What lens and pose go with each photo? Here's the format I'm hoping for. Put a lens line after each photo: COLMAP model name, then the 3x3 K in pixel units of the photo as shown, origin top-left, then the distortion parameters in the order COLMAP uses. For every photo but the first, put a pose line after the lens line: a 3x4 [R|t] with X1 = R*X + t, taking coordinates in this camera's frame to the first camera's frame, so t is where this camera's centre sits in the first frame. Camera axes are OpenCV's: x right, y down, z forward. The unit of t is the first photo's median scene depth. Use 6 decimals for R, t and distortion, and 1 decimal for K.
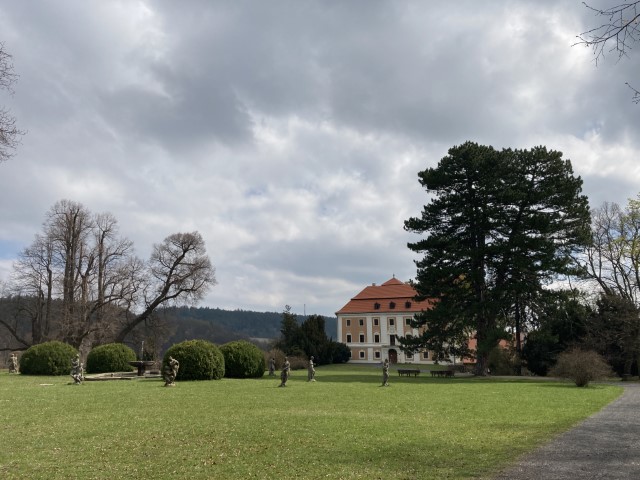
lens RADIAL K [[521.3, 0, 319.3], [0, 521.3, 239.2], [0, 0, 1]] dist [0.054168, 0.001546]
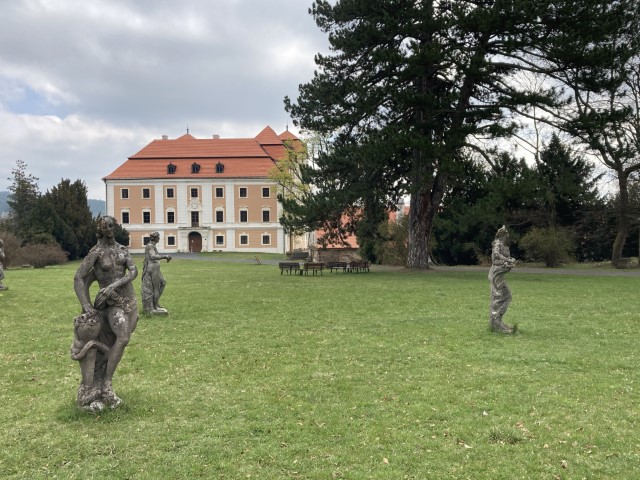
lens RADIAL K [[592.7, 0, 320.8], [0, 592.7, 239.0], [0, 0, 1]] dist [0.005321, 0.000000]
pose [[0.913986, -0.011702, 0.405577, -0.022574], [-0.073301, 0.978375, 0.193416, 0.057004], [-0.399070, -0.206508, 0.893363, 0.240754]]
